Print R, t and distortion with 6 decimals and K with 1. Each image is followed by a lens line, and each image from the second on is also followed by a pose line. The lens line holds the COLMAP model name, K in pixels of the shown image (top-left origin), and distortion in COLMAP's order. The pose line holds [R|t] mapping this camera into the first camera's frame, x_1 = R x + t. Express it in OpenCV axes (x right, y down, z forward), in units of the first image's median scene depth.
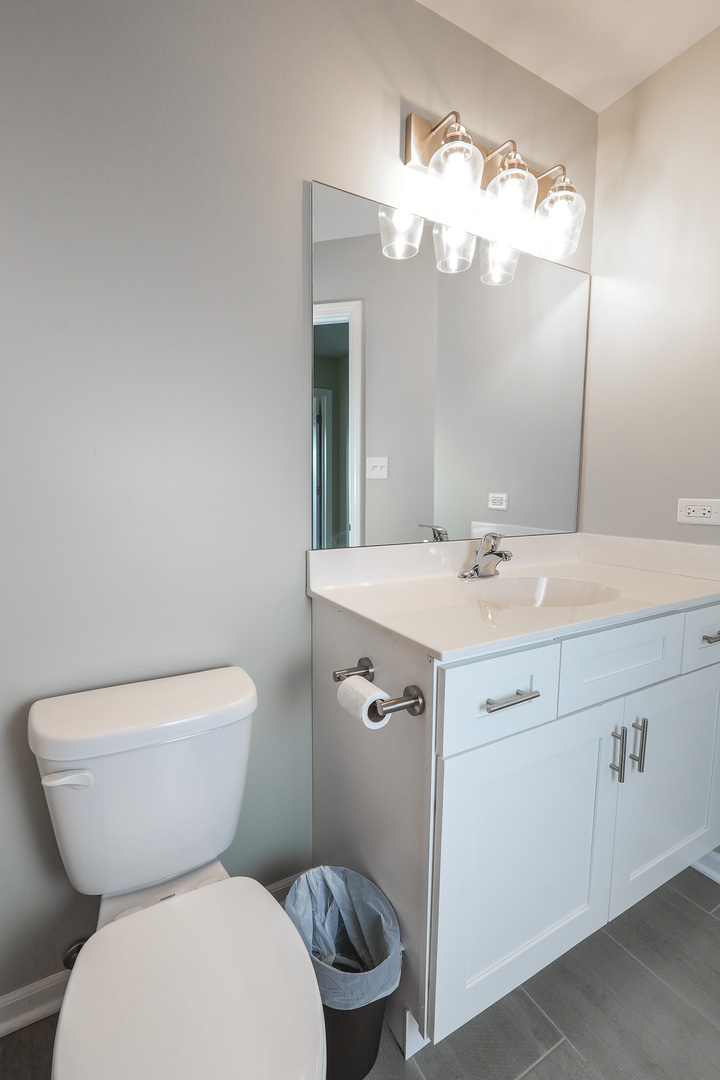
lens RADIAL K [[493.0, 0, 360.2], [0, 493.0, 537.5], [0, 0, 1]] dist [-0.016911, 0.008846]
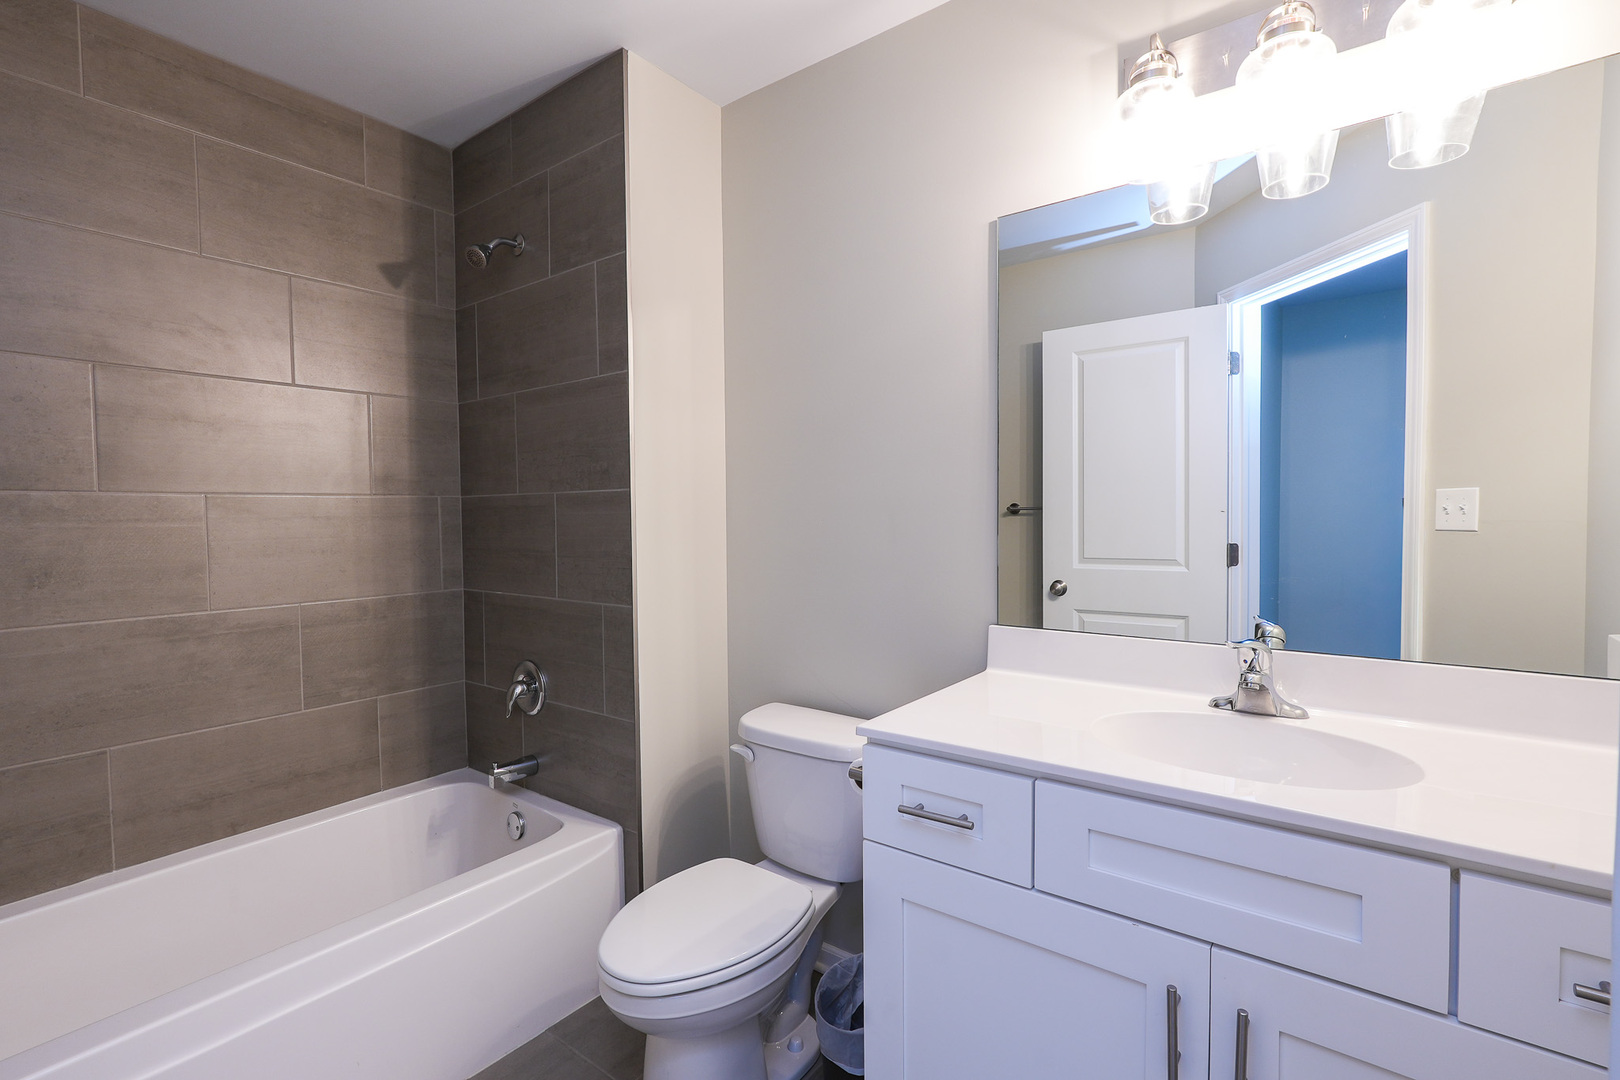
lens RADIAL K [[739.5, 0, 805.9], [0, 739.5, 539.1], [0, 0, 1]] dist [-0.016911, 0.008846]
pose [[0.381182, 0.017455, -0.924335, 0.958820], [-0.094411, 0.995330, -0.020138, -0.065335], [0.919667, 0.094944, 0.381050, 0.186907]]
